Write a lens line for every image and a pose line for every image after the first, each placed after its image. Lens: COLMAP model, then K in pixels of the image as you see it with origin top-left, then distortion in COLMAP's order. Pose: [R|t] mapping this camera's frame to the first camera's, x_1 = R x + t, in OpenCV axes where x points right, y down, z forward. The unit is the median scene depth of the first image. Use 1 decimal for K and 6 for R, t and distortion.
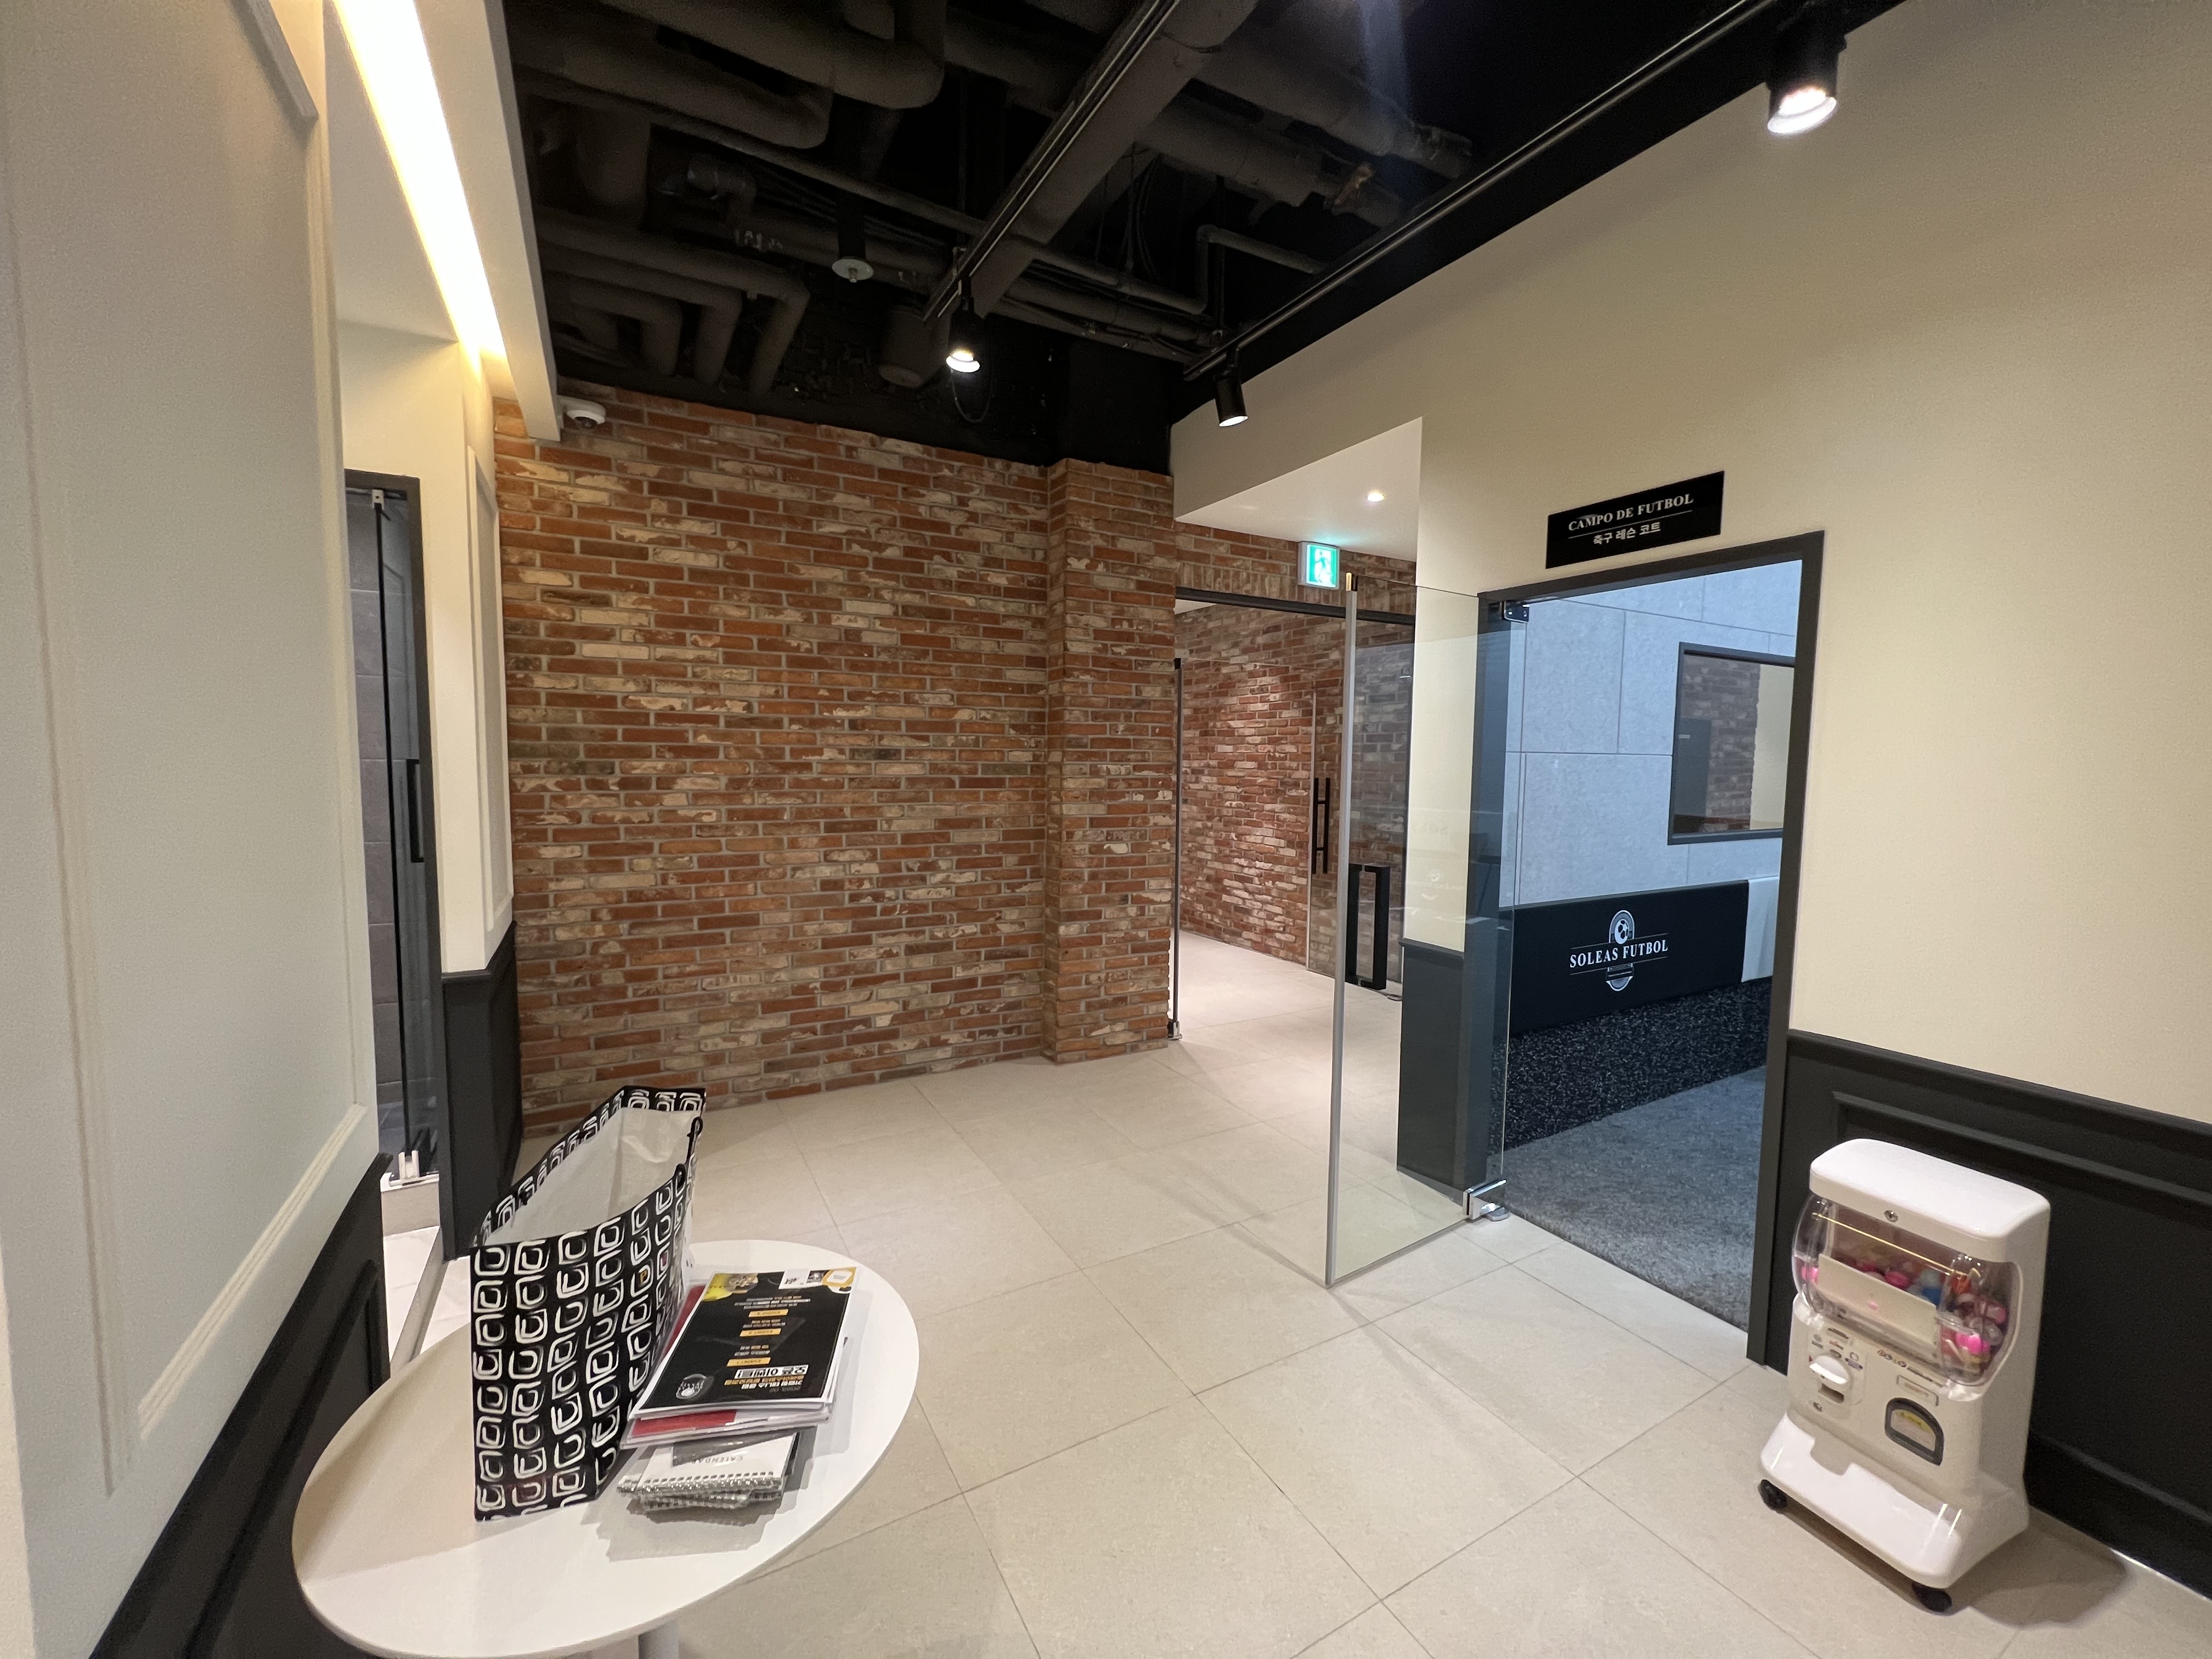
lens RADIAL K [[880.2, 0, 1102.5], [0, 880.2, 826.9], [0, 0, 1]] dist [-0.004909, 0.001306]
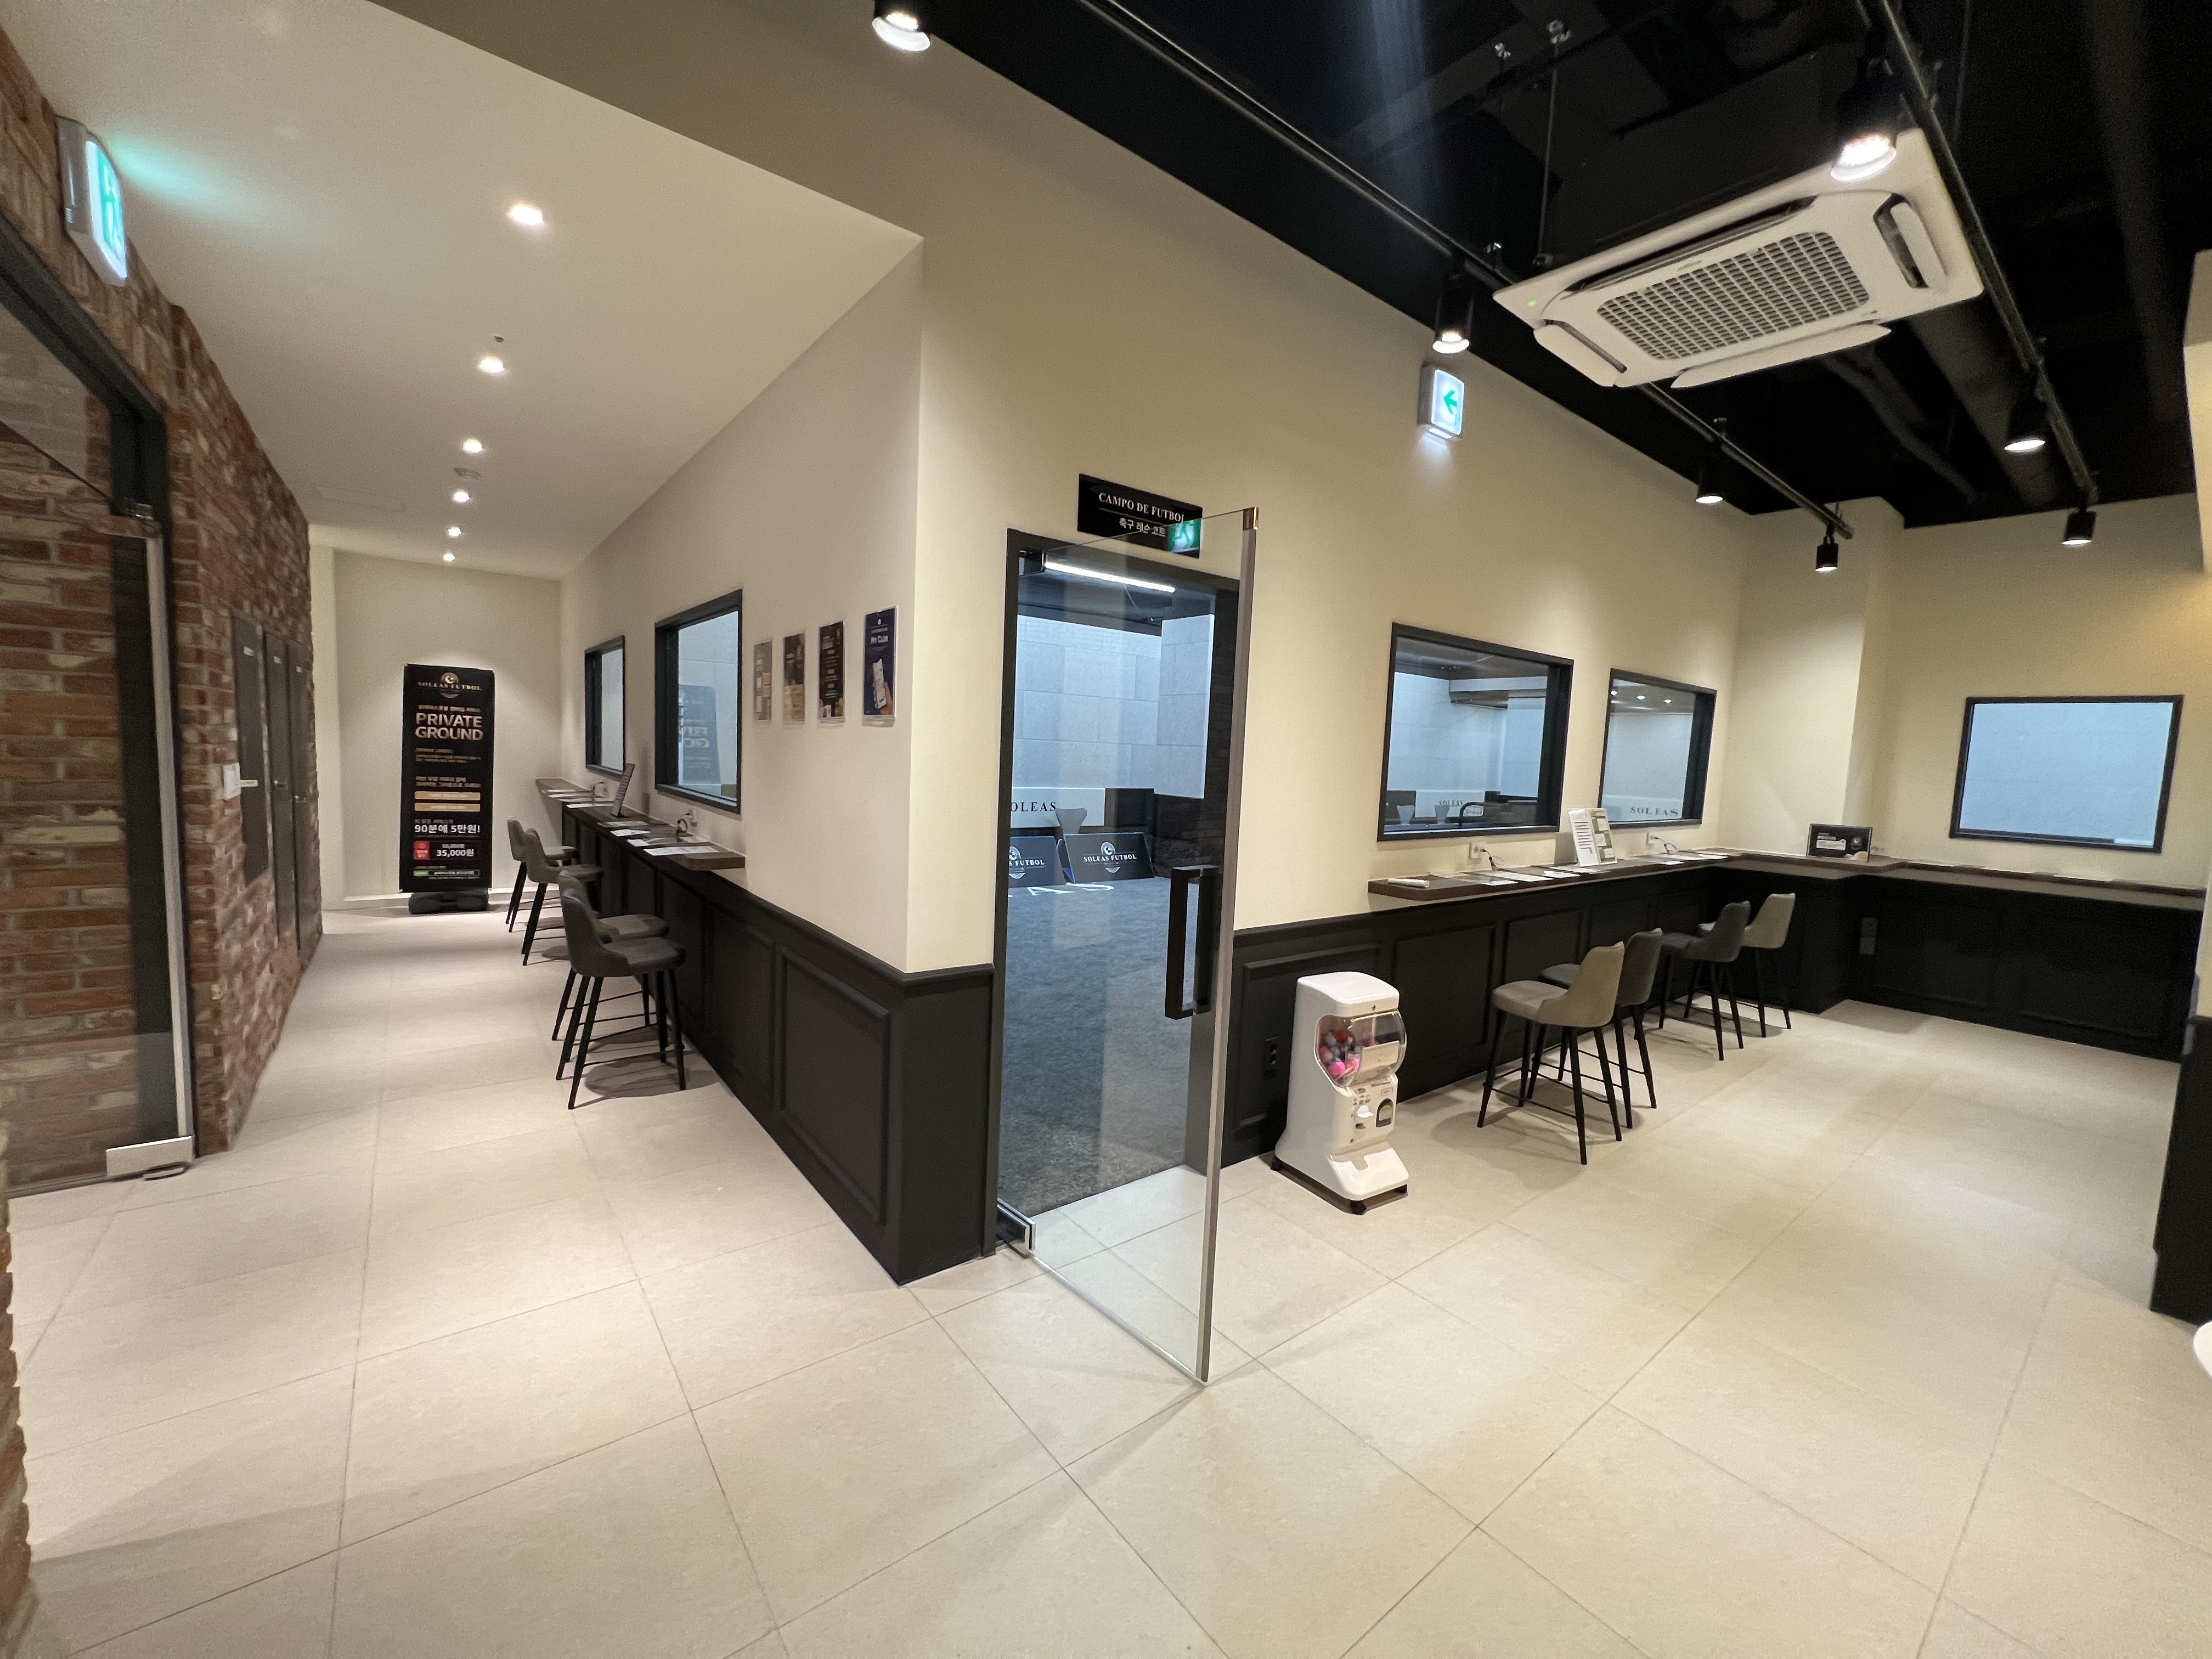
lens RADIAL K [[880.2, 0, 1102.5], [0, 880.2, 826.9], [0, 0, 1]] dist [-0.004909, 0.001306]
pose [[-0.146353, -0.109945, 0.983104, -0.483121], [0.030184, 0.992846, 0.115528, -0.093443], [-0.988772, 0.046582, -0.141988, 1.188940]]
